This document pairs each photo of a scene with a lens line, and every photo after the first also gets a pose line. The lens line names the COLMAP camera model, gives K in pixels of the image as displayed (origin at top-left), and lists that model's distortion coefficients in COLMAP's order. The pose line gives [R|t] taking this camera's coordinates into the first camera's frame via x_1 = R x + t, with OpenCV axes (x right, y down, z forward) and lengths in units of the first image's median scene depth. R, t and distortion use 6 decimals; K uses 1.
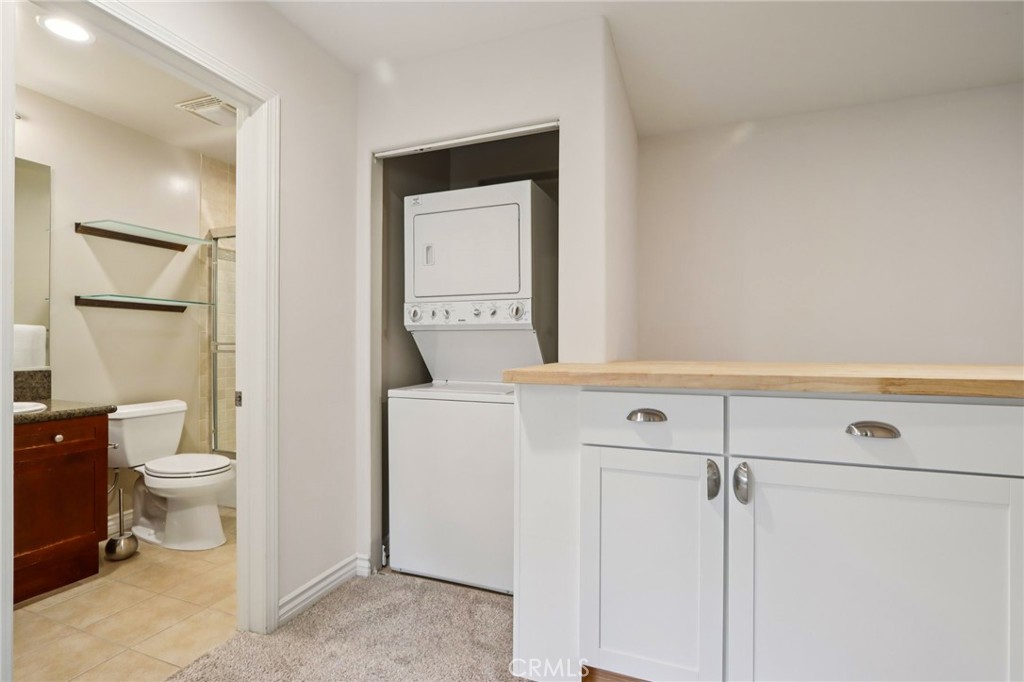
lens RADIAL K [[472.9, 0, 503.7], [0, 472.9, 339.6], [0, 0, 1]] dist [-0.017337, 0.001318]
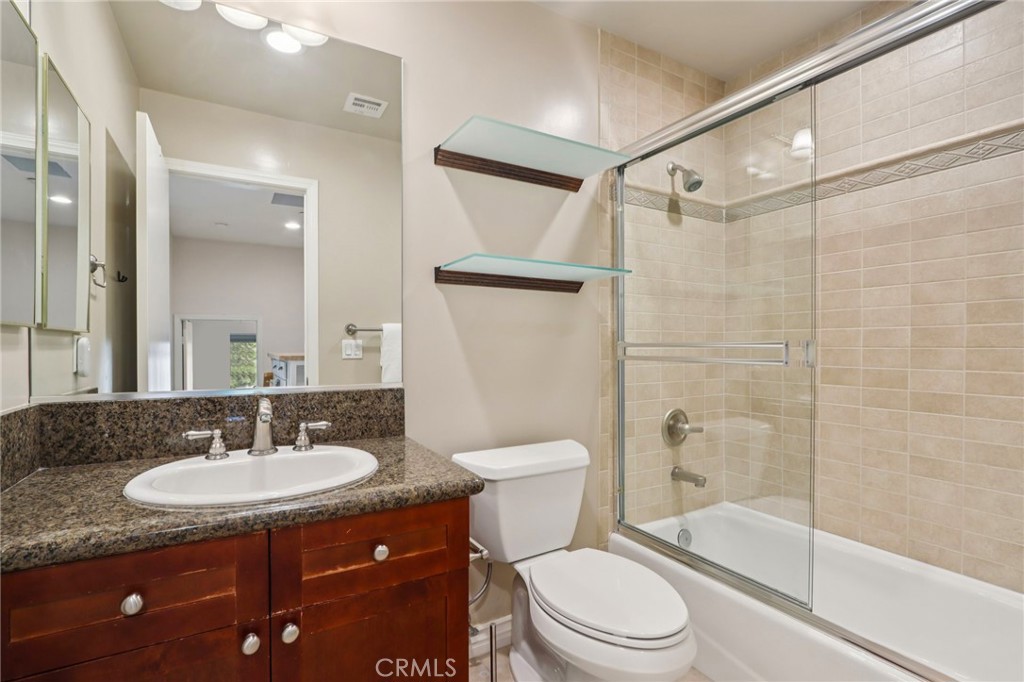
lens RADIAL K [[472.9, 0, 511.4], [0, 472.9, 343.4], [0, 0, 1]] dist [-0.017337, 0.001318]
pose [[0.782755, 0.000226, -0.622329, -0.357894], [0.005017, 0.999965, 0.006674, 0.002436], [0.622309, -0.008347, 0.782727, 0.453709]]
